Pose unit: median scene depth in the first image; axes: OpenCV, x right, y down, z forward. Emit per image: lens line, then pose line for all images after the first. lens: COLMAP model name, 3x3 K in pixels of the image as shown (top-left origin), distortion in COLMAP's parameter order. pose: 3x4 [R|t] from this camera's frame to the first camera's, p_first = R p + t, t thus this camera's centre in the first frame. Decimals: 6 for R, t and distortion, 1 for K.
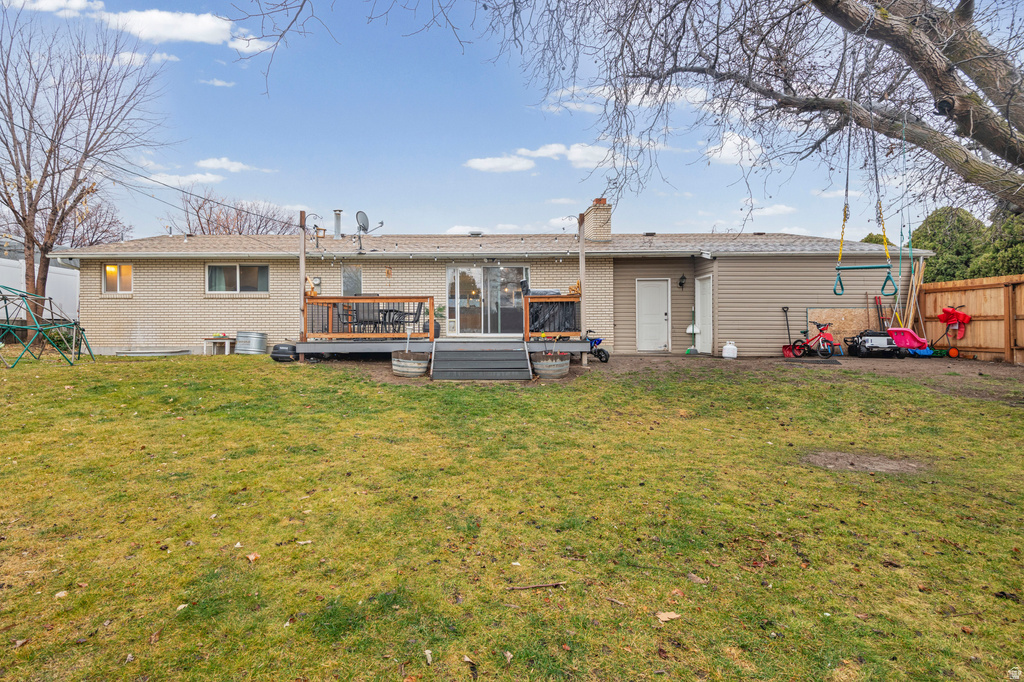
lens RADIAL K [[466.7, 0, 509.1], [0, 466.7, 335.3], [0, 0, 1]] dist [0.027945, -0.010856]
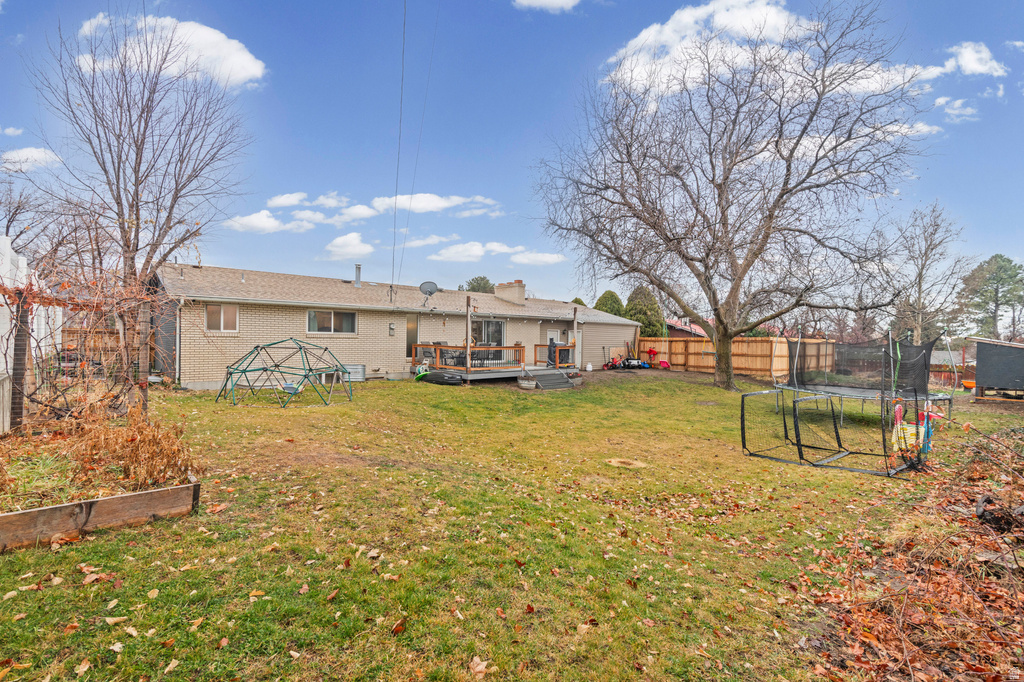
lens RADIAL K [[466.7, 0, 509.1], [0, 466.7, 335.3], [0, 0, 1]] dist [0.027945, -0.010856]
pose [[0.724587, 0.013796, 0.689046, -1.222313], [-0.009764, 0.999905, -0.009753, -0.087382], [-0.689115, 0.000339, 0.724652, -0.259231]]
